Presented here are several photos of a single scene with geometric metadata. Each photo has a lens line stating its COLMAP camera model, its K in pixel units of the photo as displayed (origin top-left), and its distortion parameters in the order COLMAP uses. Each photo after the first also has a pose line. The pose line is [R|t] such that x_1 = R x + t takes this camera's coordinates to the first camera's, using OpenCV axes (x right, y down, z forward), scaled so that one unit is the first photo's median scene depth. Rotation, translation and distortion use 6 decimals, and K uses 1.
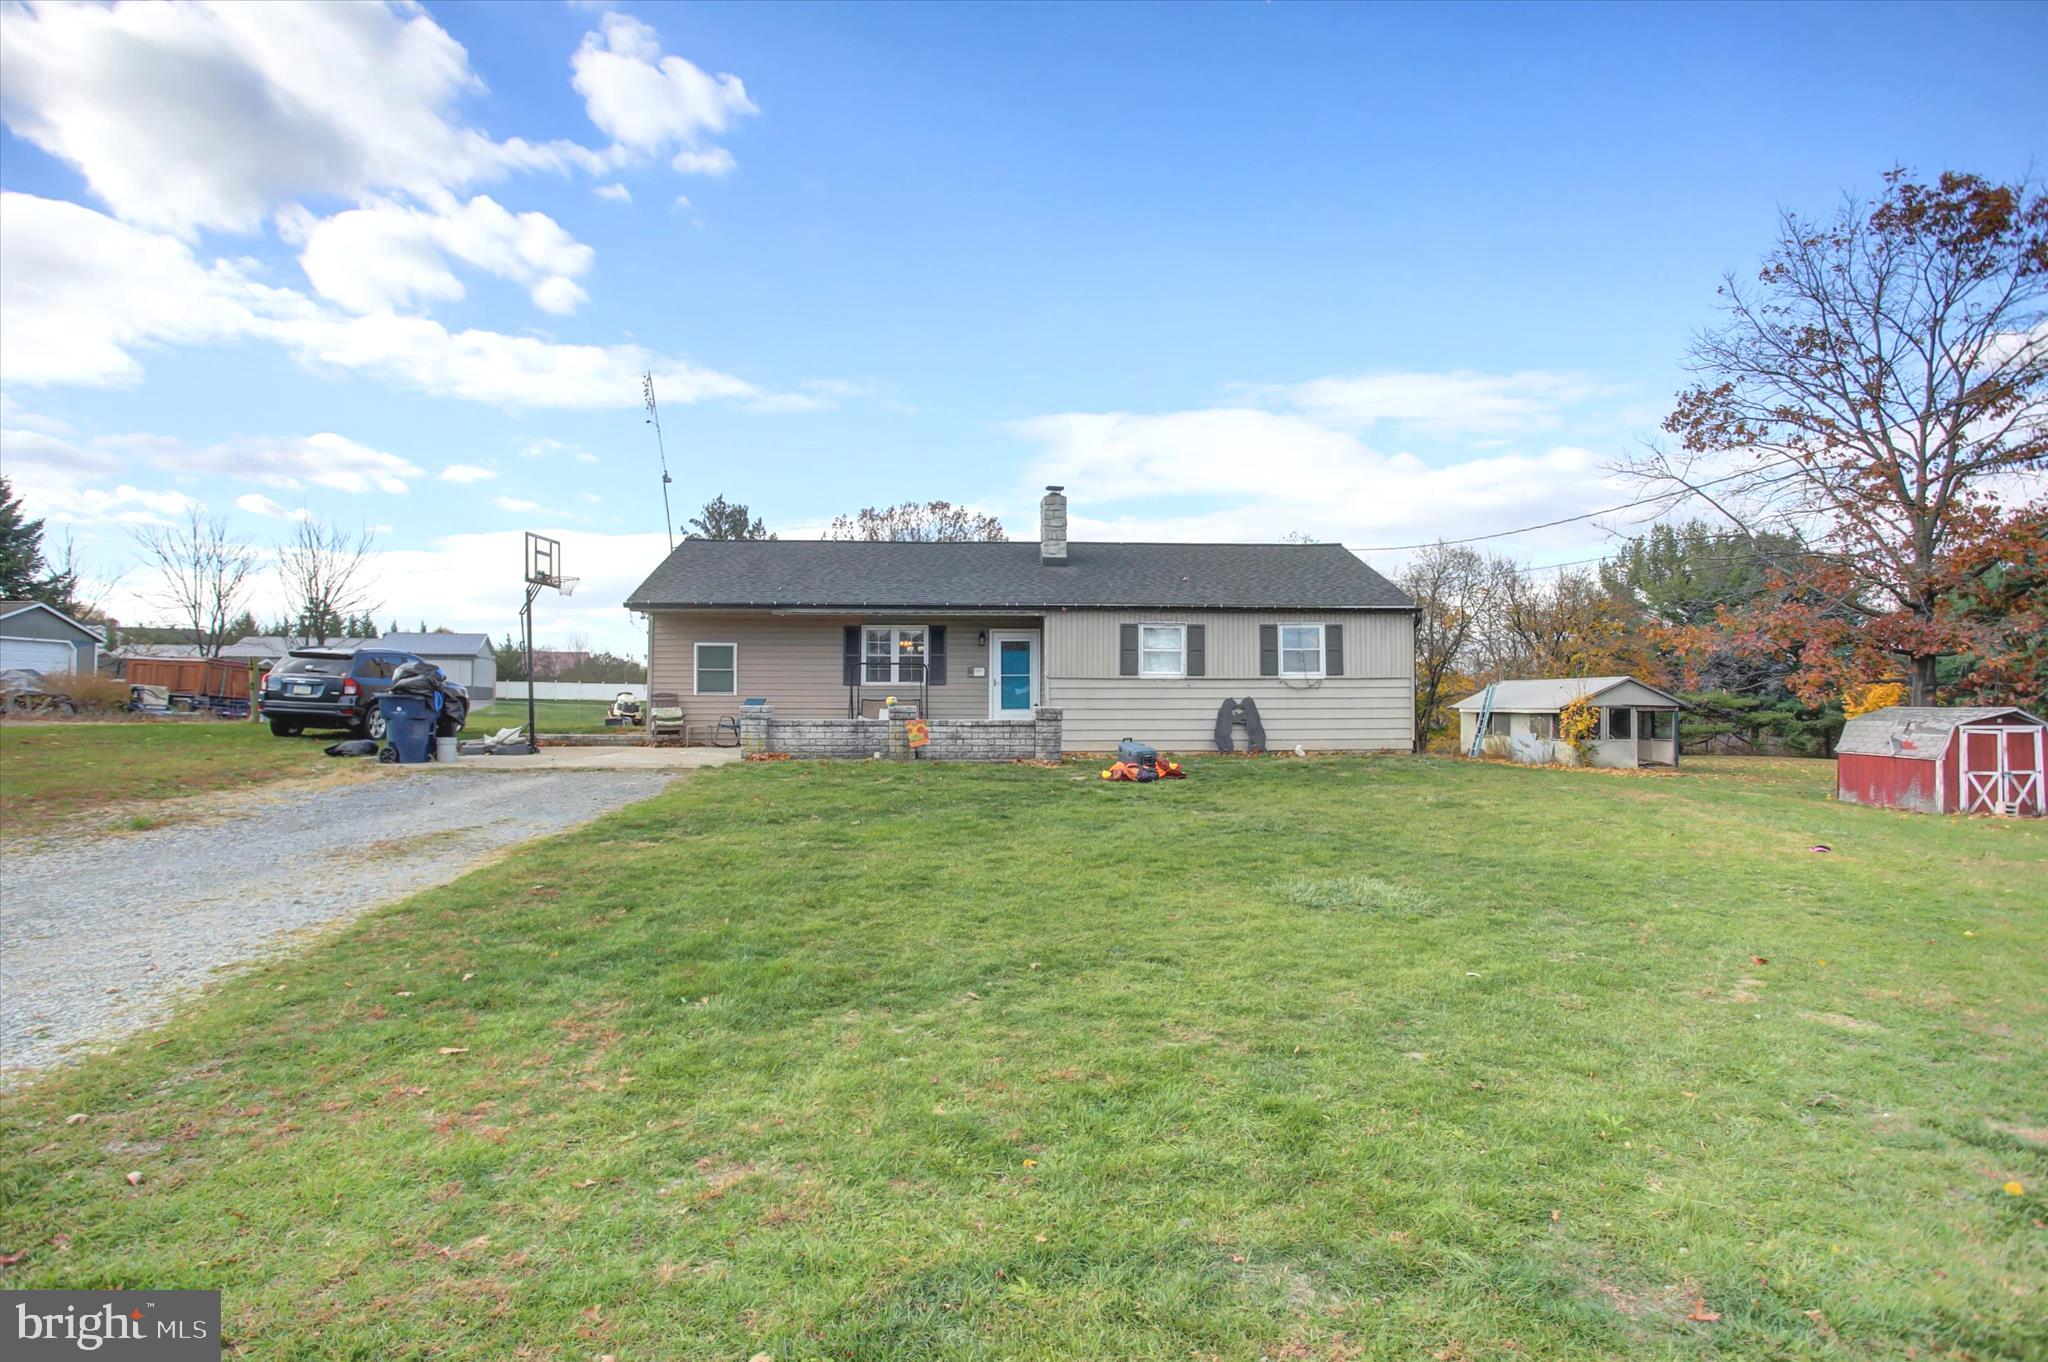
lens RADIAL K [[1040.8, 0, 998.4], [0, 1040.8, 665.3], [0, 0, 1]] dist [-0.070700, 0.032633]
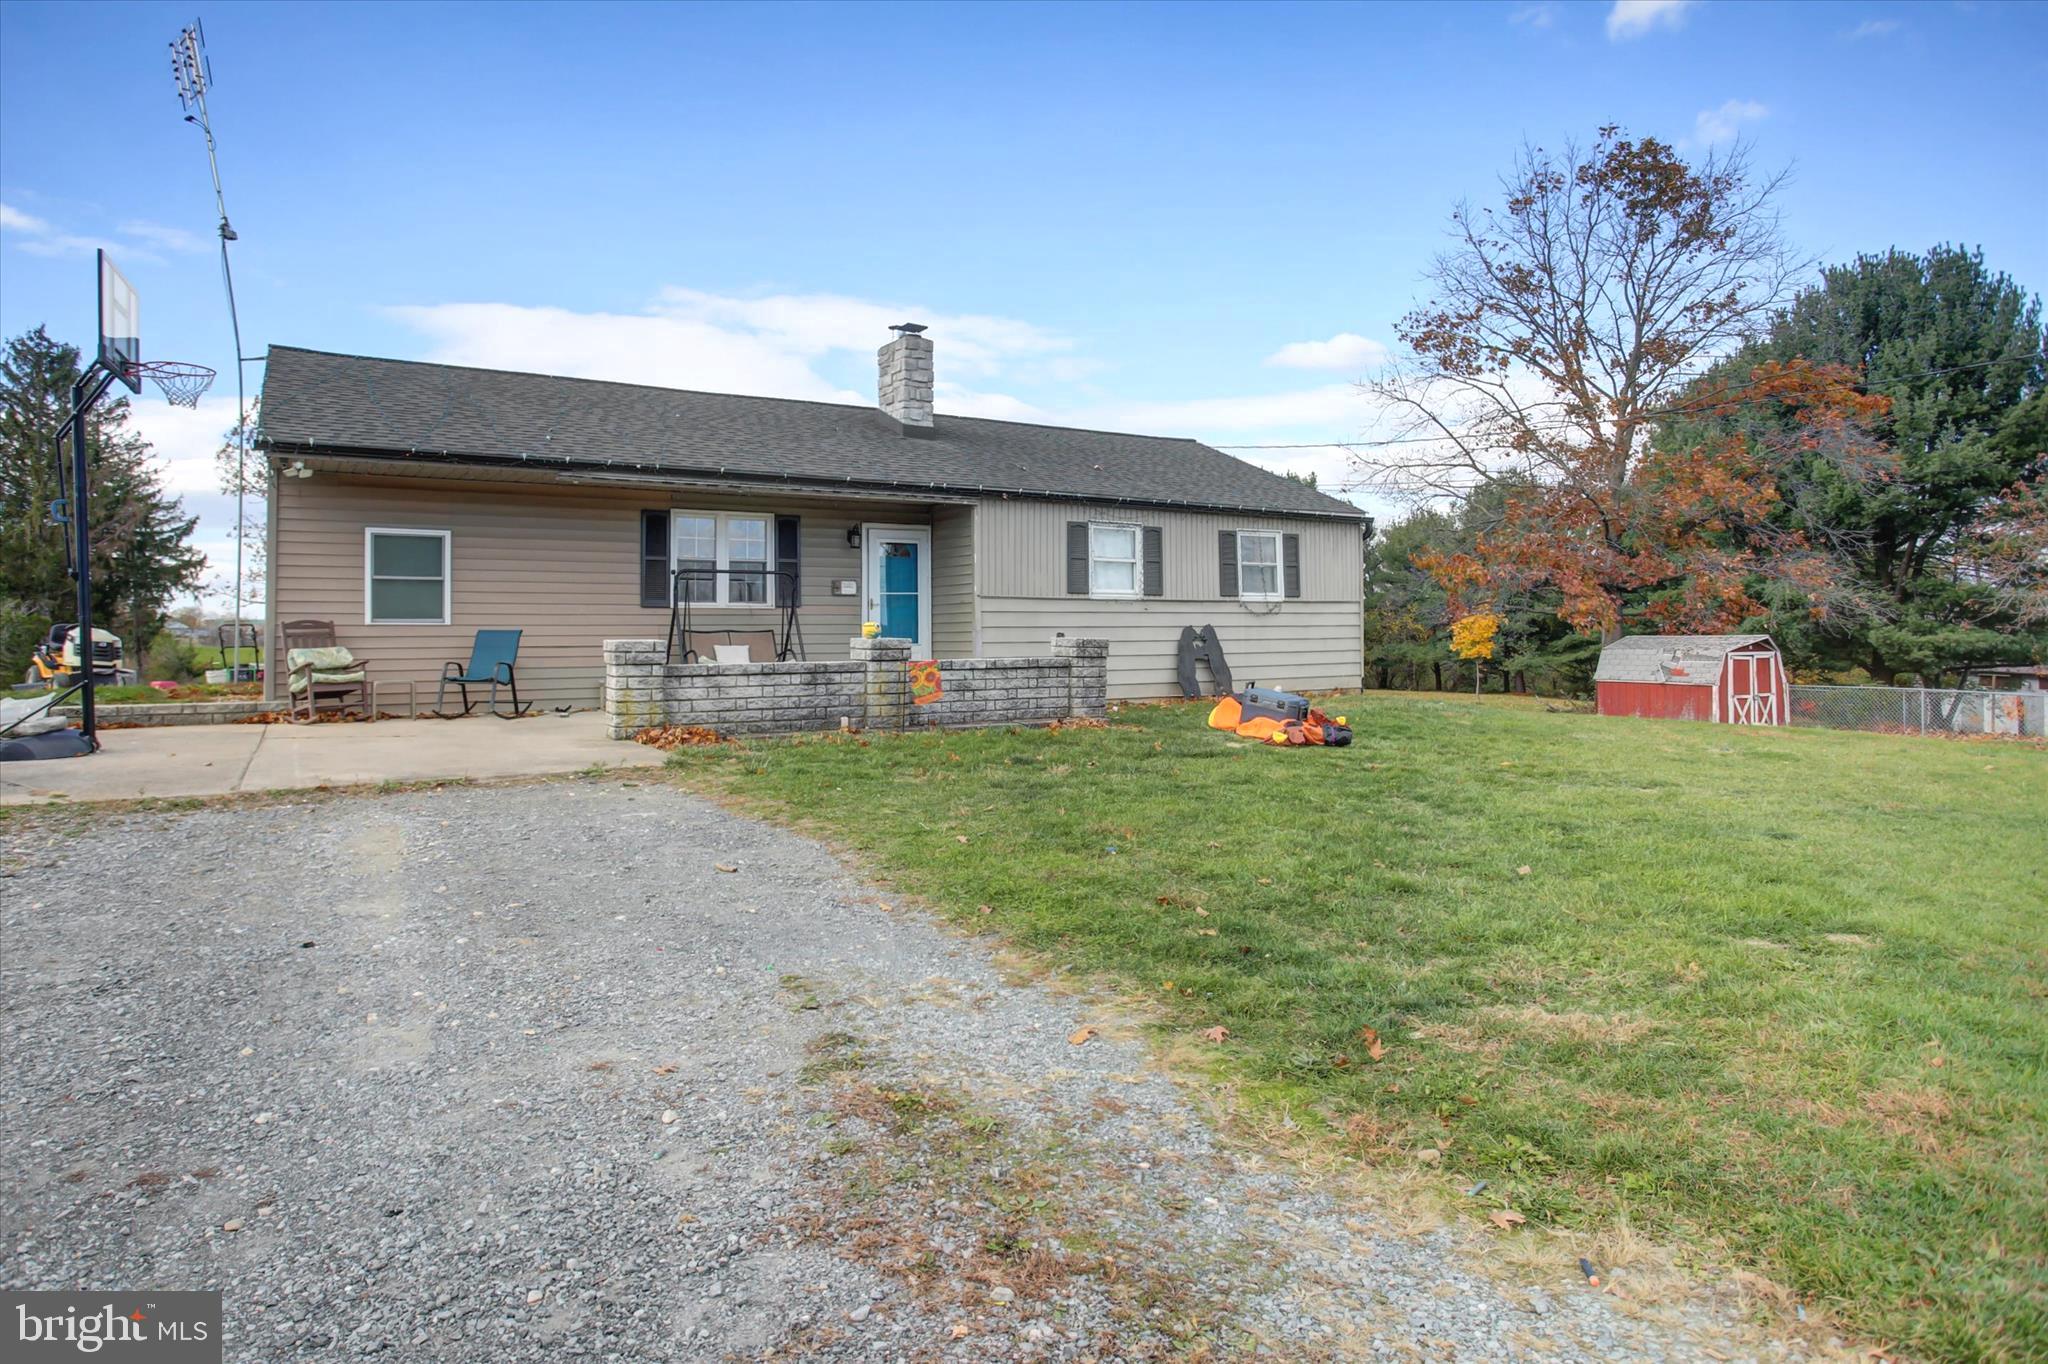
lens RADIAL K [[1121.2, 0, 967.3], [0, 1121.2, 626.5], [0, 0, 1]] dist [-0.024516, -0.000014]
pose [[0.885900, -0.002820, 0.463869, -0.295350], [-0.006726, 0.999798, 0.018925, 0.017489], [-0.463828, -0.019885, 0.885702, 0.353378]]
